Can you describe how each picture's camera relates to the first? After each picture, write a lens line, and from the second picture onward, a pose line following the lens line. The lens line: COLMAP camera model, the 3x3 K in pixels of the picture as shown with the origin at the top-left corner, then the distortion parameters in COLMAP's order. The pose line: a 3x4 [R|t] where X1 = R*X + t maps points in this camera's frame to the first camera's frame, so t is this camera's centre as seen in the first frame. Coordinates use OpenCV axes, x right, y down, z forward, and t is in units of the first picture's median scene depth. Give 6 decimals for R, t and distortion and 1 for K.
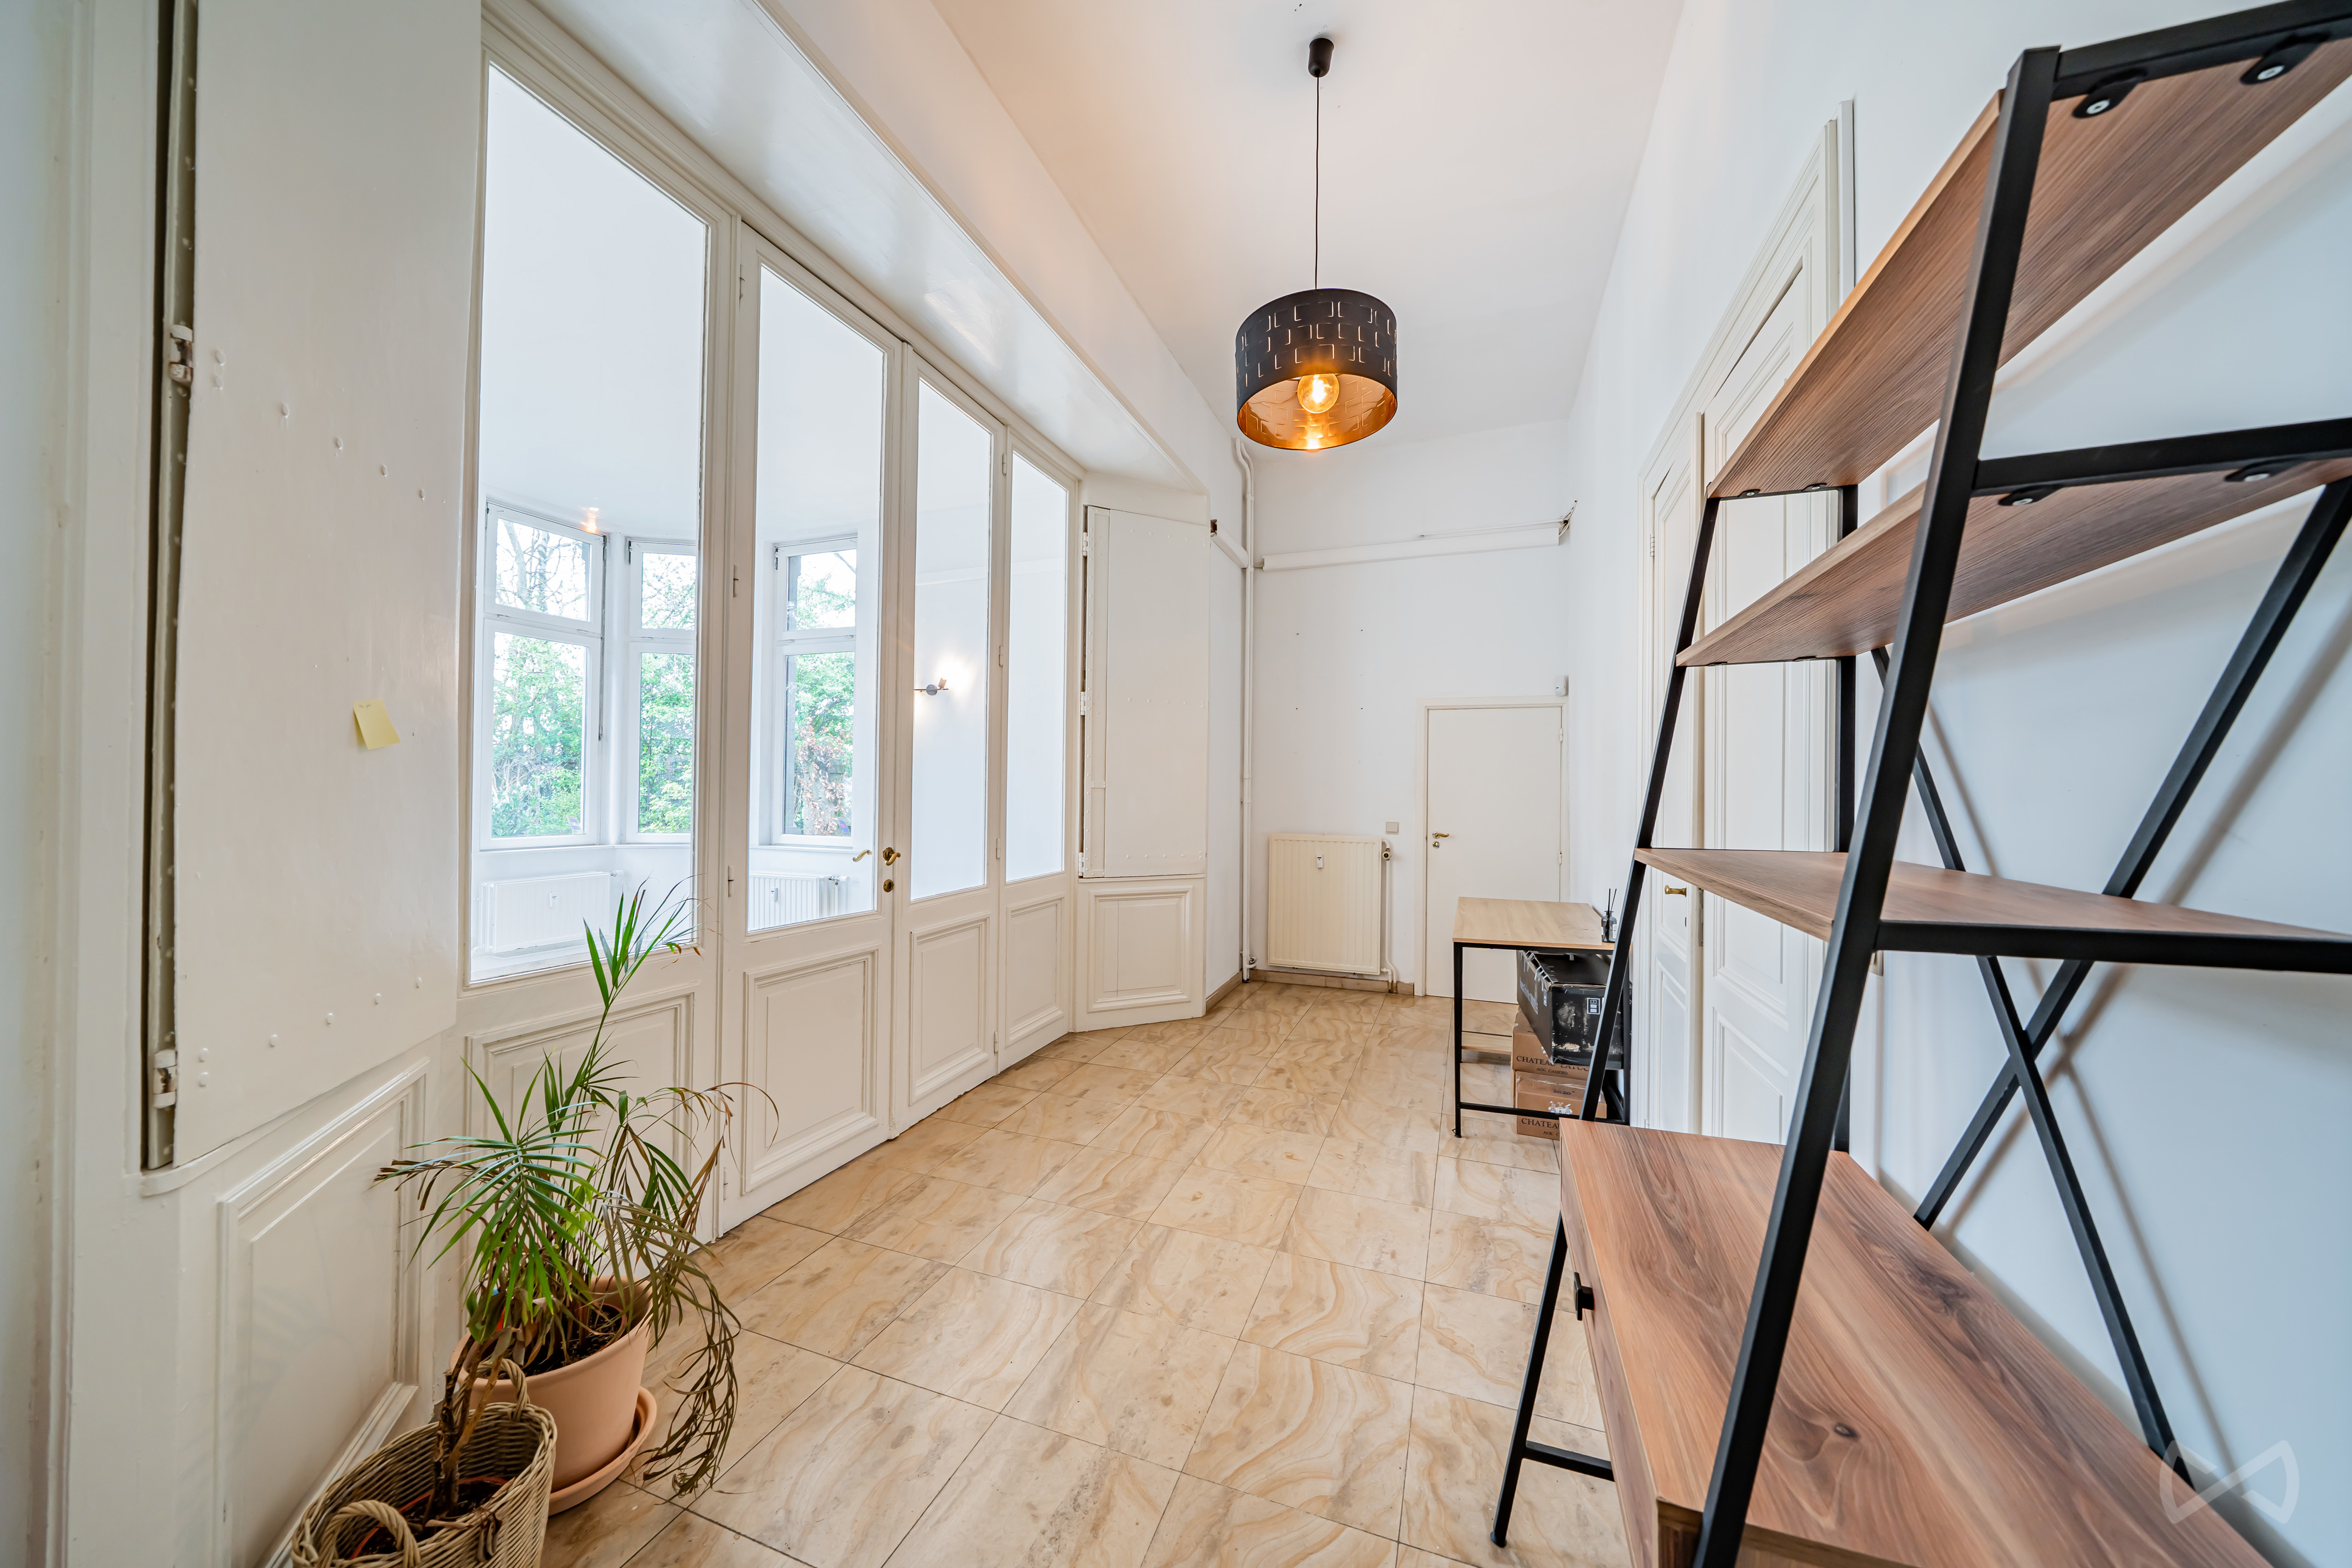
lens RADIAL K [[803.4, 0, 1167.1], [0, 803.4, 784.1], [0, 0, 1]] dist [-0.001484, -0.000038]
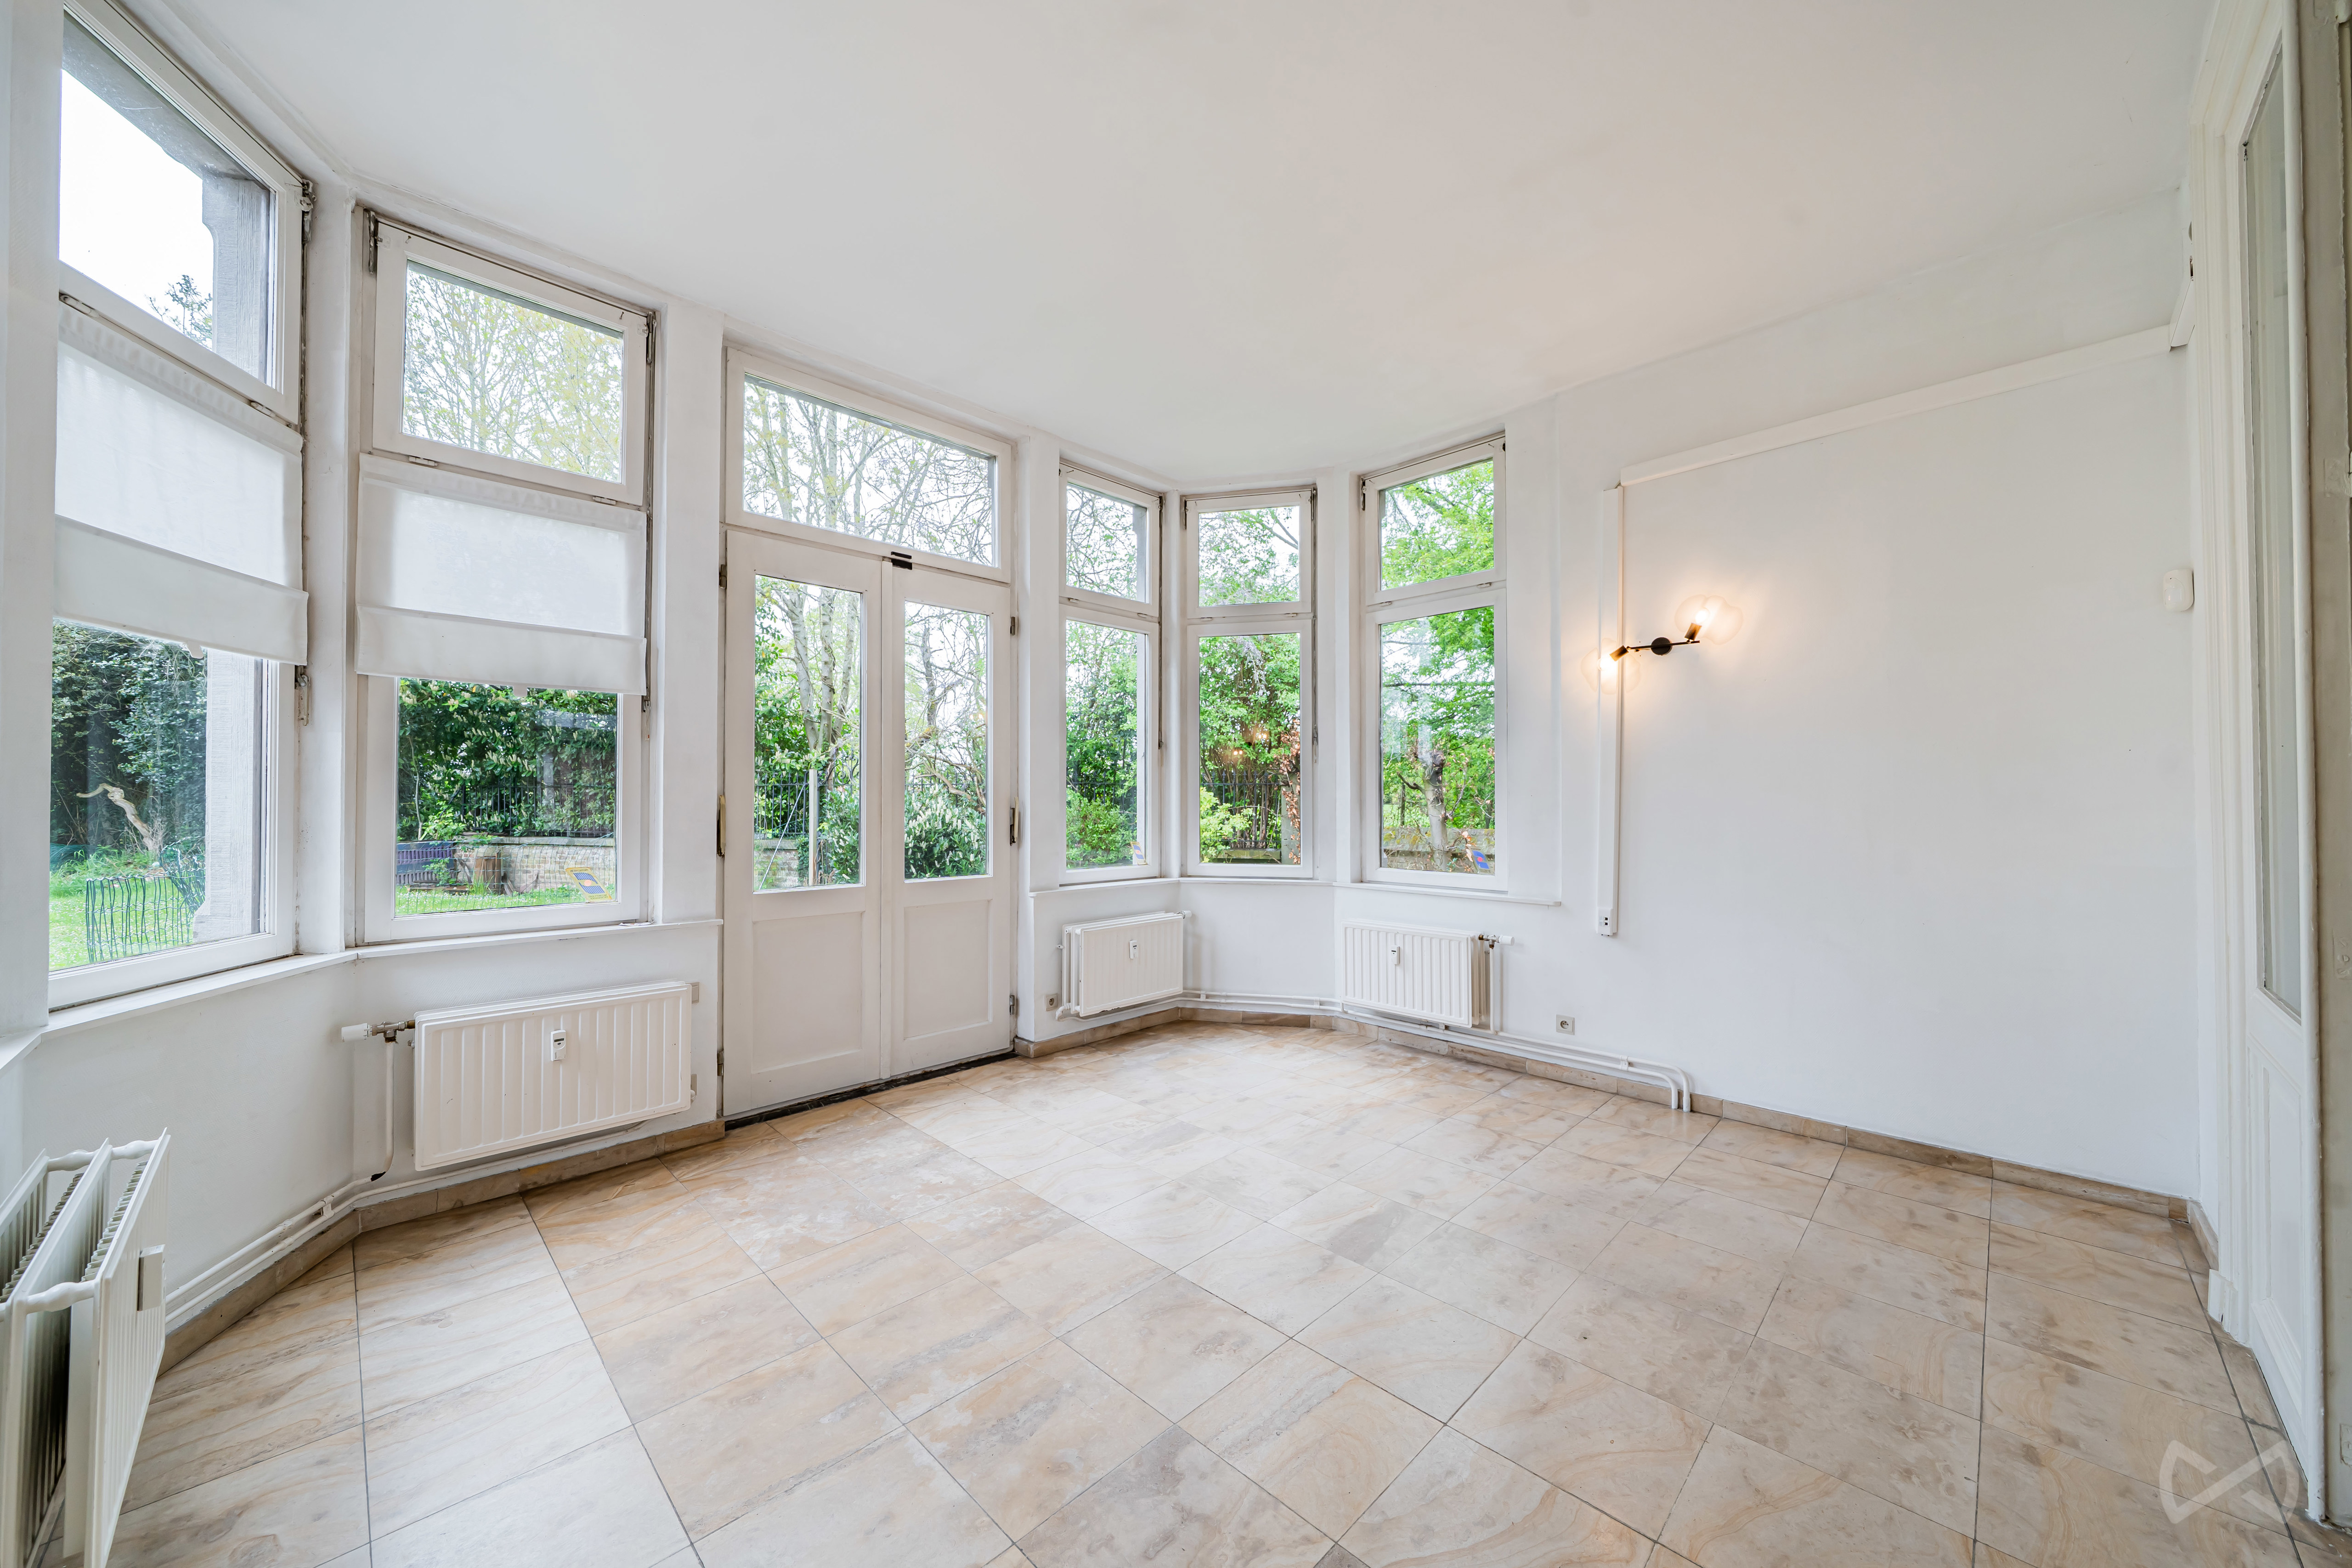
lens RADIAL K [[849.0, 0, 1174.5], [0, 849.0, 791.3], [0, 0, 1]] dist [-0.000387, -0.000077]
pose [[0.914341, -0.015875, -0.404634, -0.346136], [0.013154, 0.999868, -0.009505, -0.003030], [0.404732, 0.003368, 0.914429, 0.224737]]
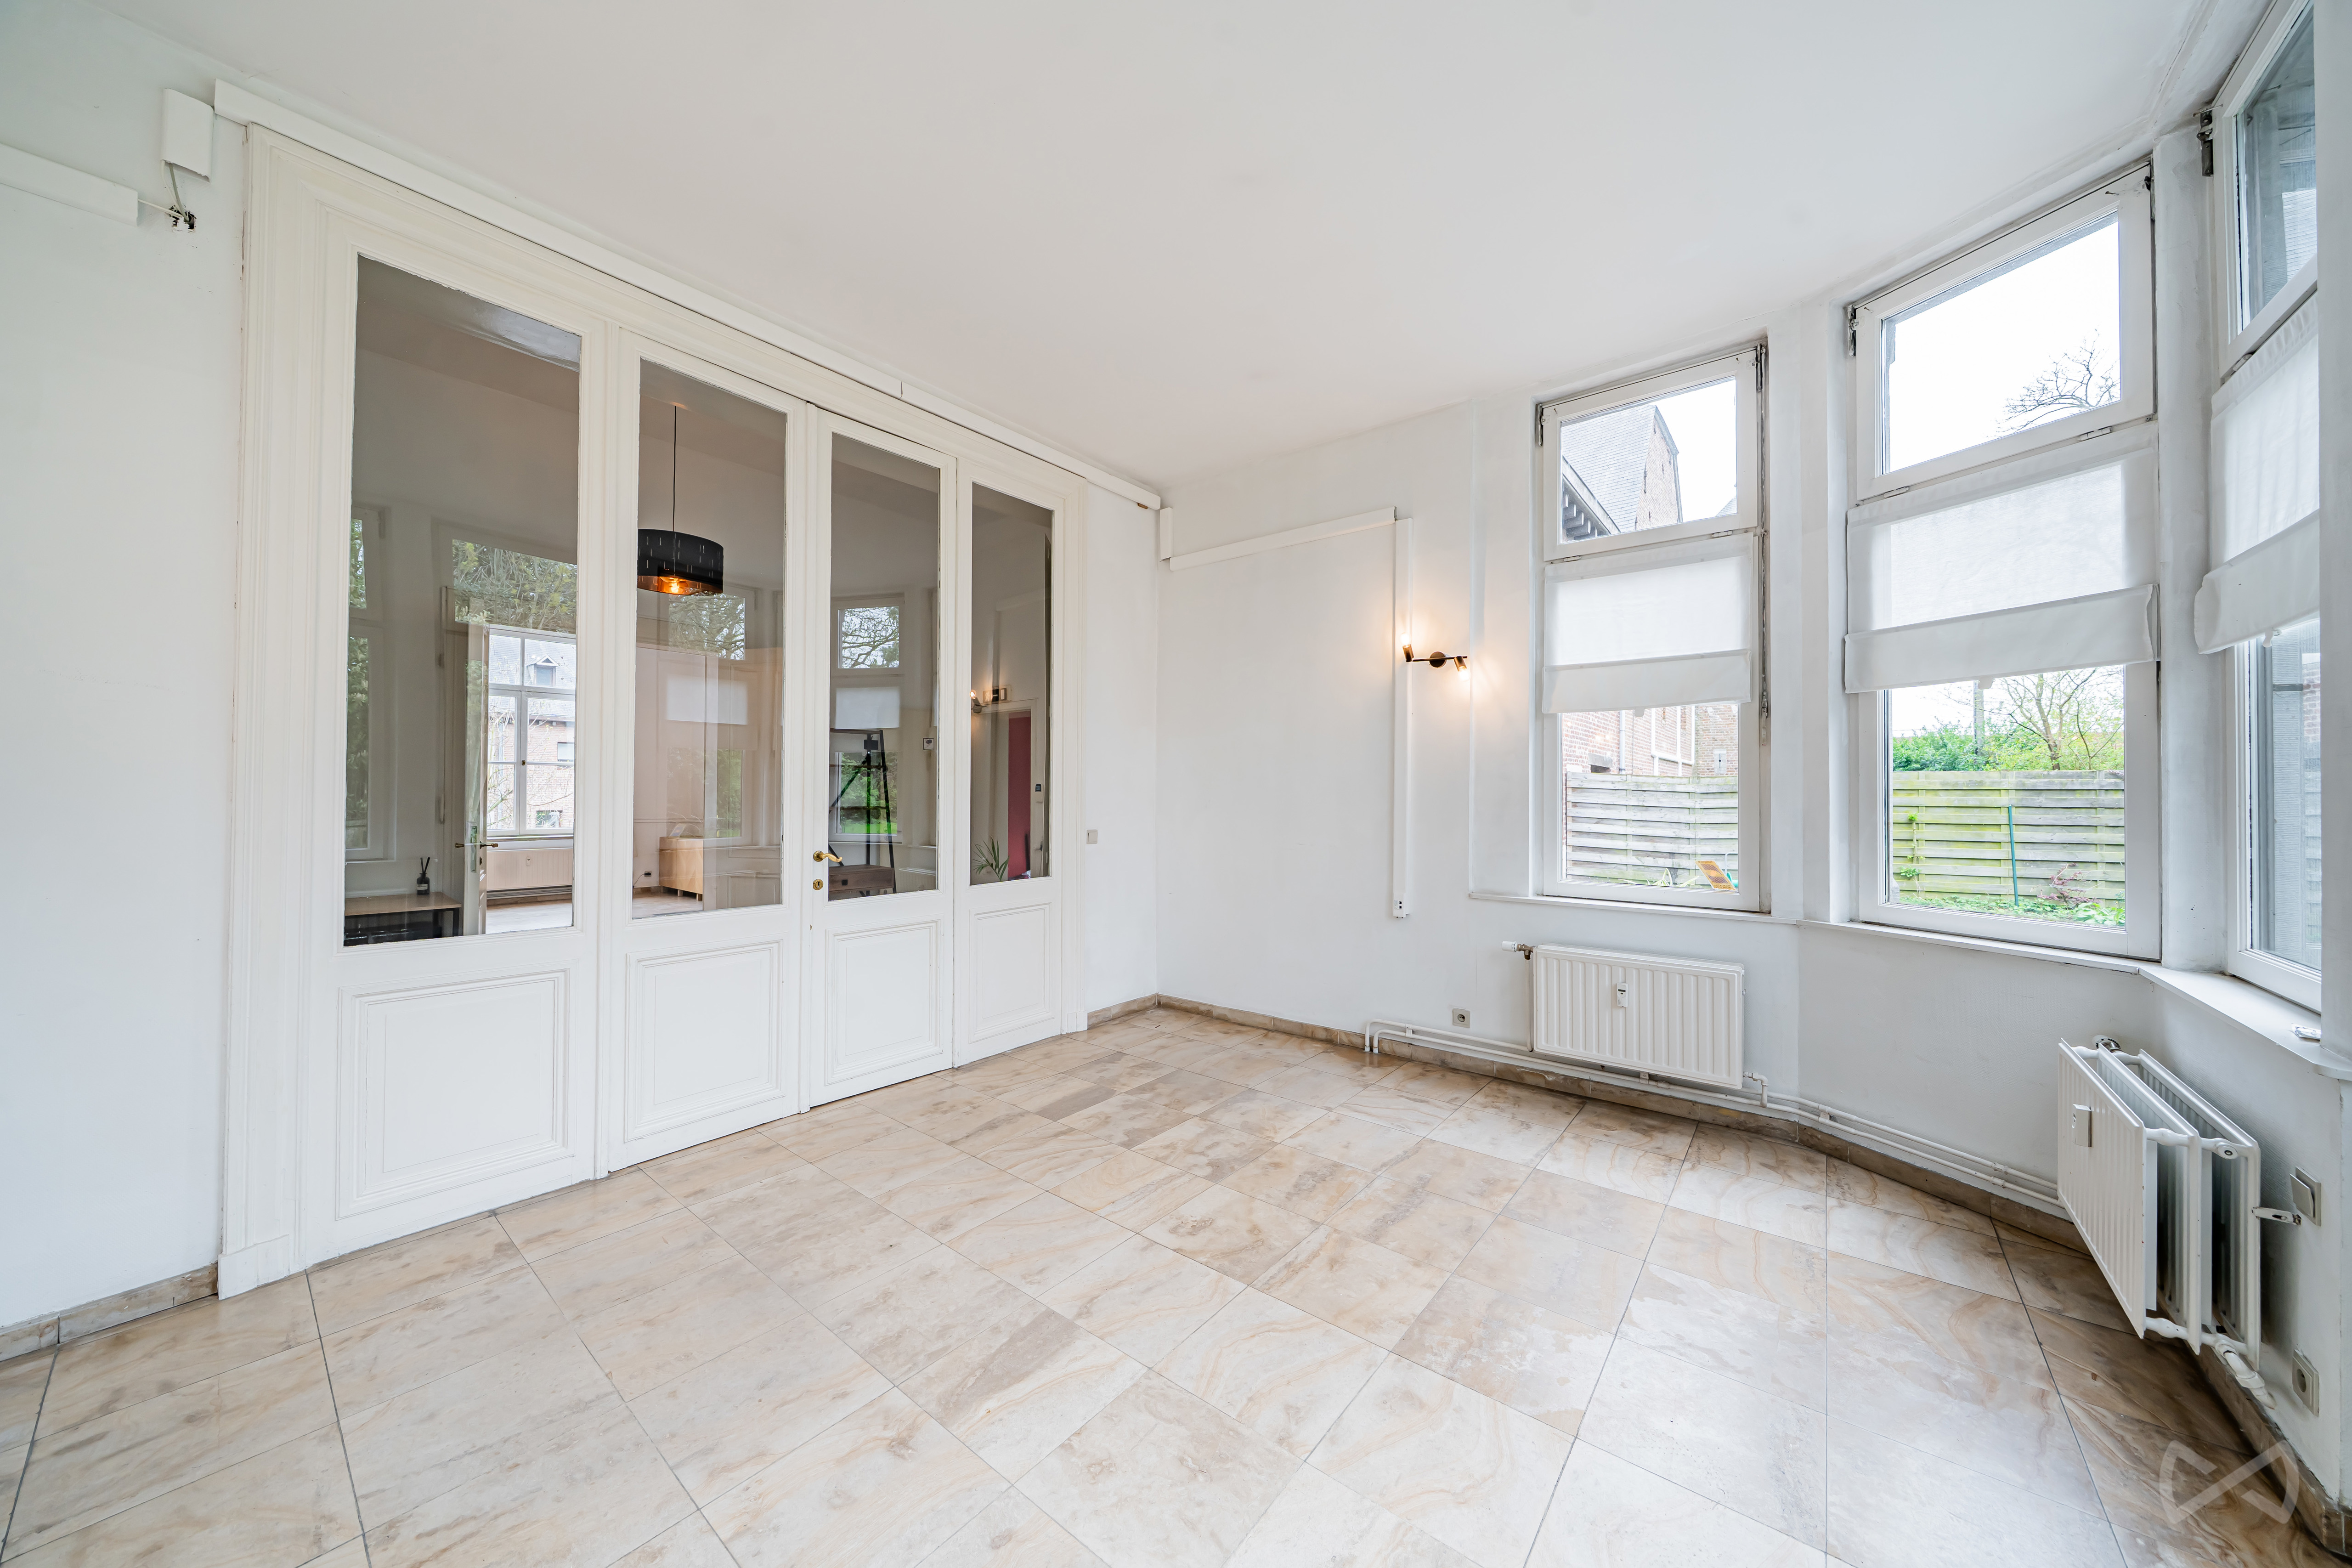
lens RADIAL K [[803.4, 0, 1174.3], [0, 803.4, 783.0], [0, 0, 1]] dist [-0.001484, -0.000038]
pose [[-0.948402, -0.013042, 0.316801, -0.654641], [-0.017864, 0.999765, -0.012321, -0.004570], [-0.316566, -0.017344, -0.948412, 1.136703]]
